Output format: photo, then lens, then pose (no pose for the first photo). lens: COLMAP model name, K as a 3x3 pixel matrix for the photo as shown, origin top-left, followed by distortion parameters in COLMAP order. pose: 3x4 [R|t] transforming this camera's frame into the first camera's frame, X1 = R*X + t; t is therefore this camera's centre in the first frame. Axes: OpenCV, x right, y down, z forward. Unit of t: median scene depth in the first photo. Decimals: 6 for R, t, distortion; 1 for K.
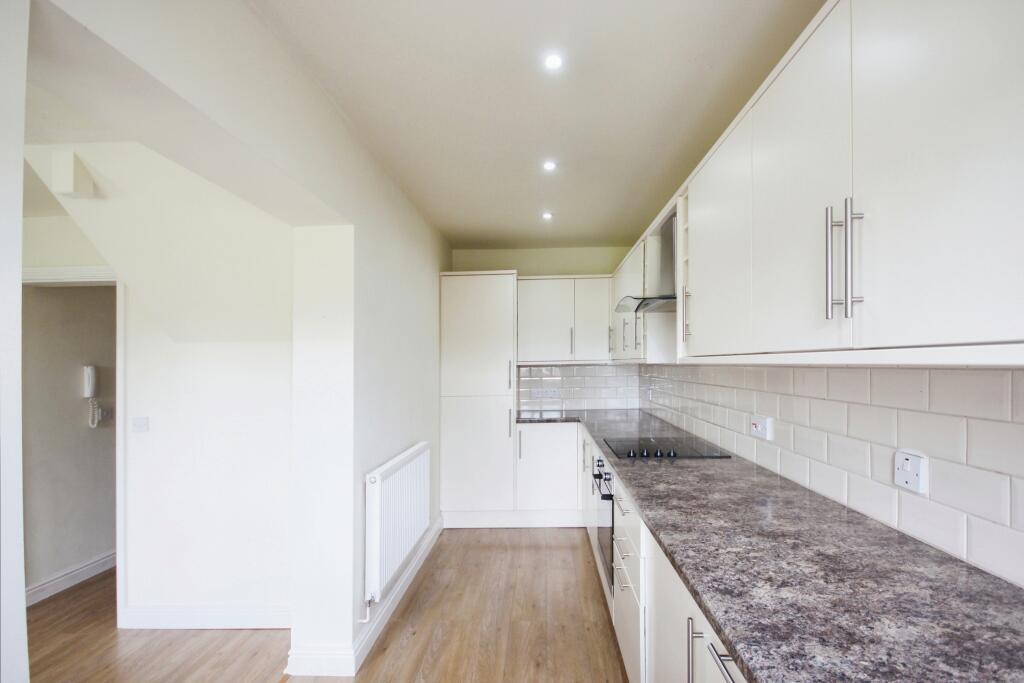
lens RADIAL K [[475.1, 0, 540.8], [0, 475.1, 368.5], [0, 0, 1]] dist [-0.001392, -0.000699]
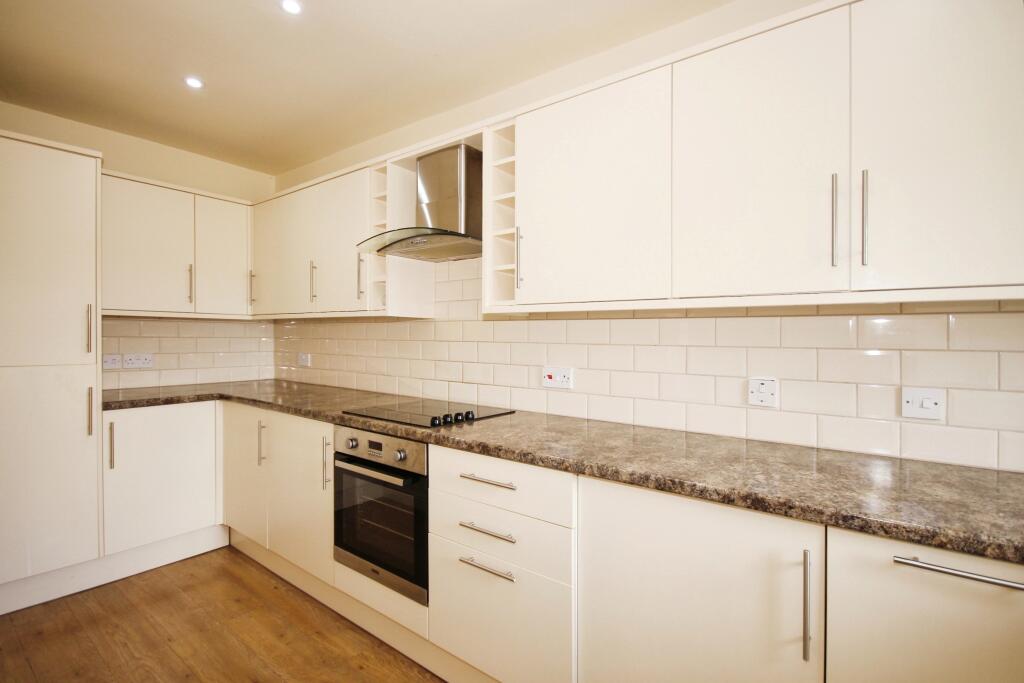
lens RADIAL K [[475.1, 0, 511.8], [0, 475.1, 342.4], [0, 0, 1]] dist [-0.001392, -0.000699]
pose [[0.602180, 0.007420, 0.798326, -0.278867], [-0.009293, 0.999954, -0.002284, 0.032718], [-0.798306, -0.006043, 0.602222, 0.293403]]
